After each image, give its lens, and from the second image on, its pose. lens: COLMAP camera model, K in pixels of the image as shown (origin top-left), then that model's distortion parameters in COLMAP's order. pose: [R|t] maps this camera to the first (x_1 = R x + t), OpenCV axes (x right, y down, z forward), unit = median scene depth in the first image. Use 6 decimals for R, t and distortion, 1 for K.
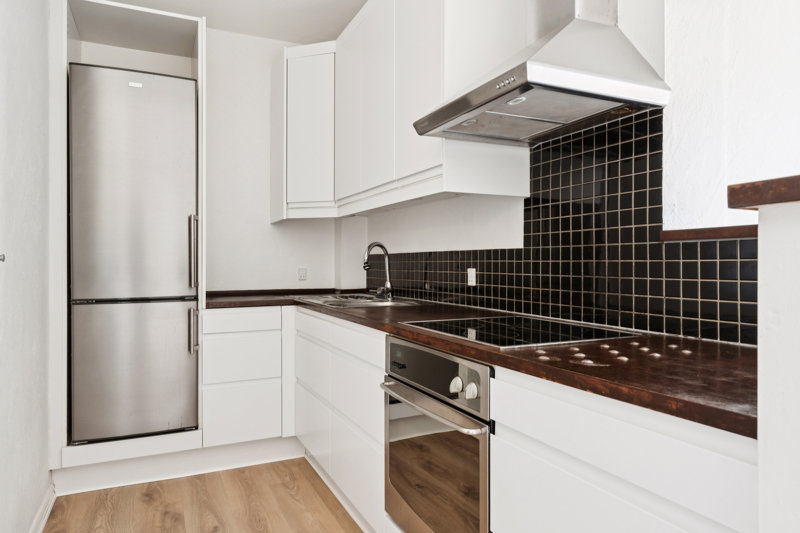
lens RADIAL K [[528.6, 0, 400.0], [0, 528.6, 266.5], [0, 0, 1]] dist [0.006308, 0.001332]
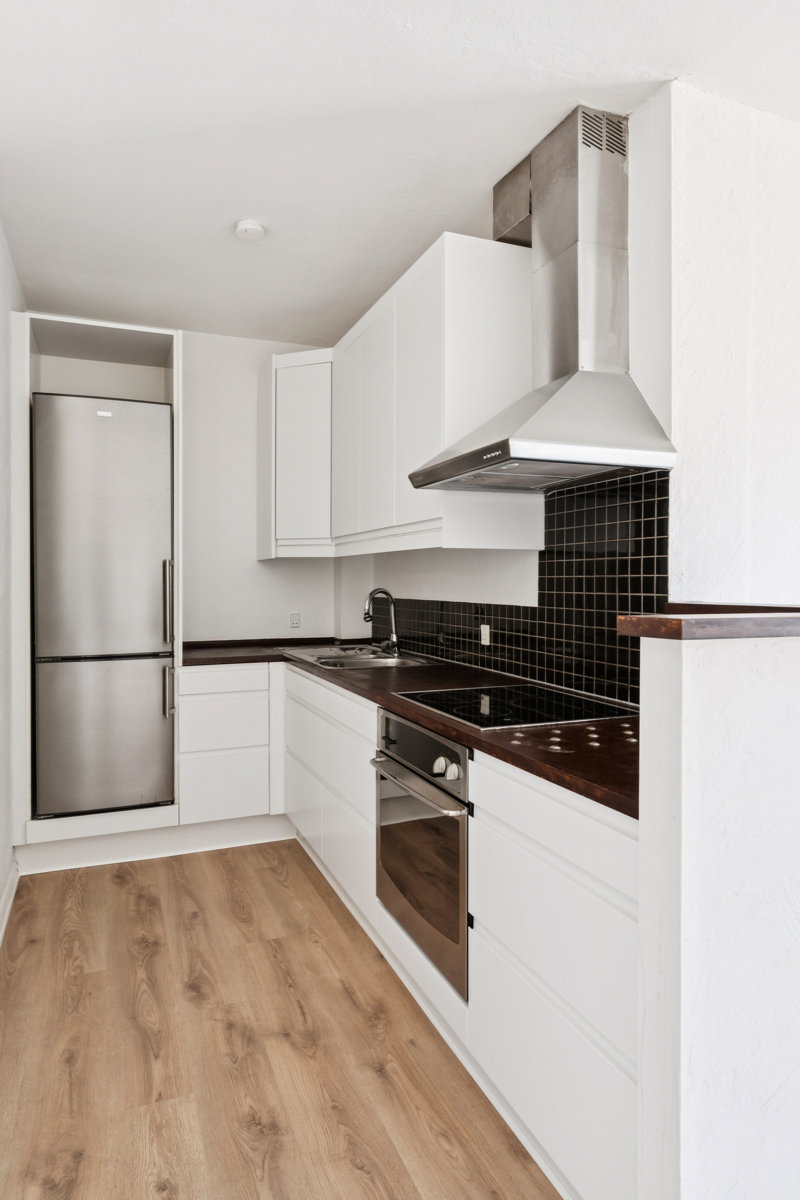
lens RADIAL K [[710.4, 0, 400.0], [0, 710.4, 600.0], [0, 0, 1]] dist [-0.000750, -0.000031]
pose [[0.998869, 0.003773, -0.047393, 0.049742], [-0.003042, 0.999876, 0.015473, -0.053443], [0.047445, -0.015311, 0.998756, -0.162825]]
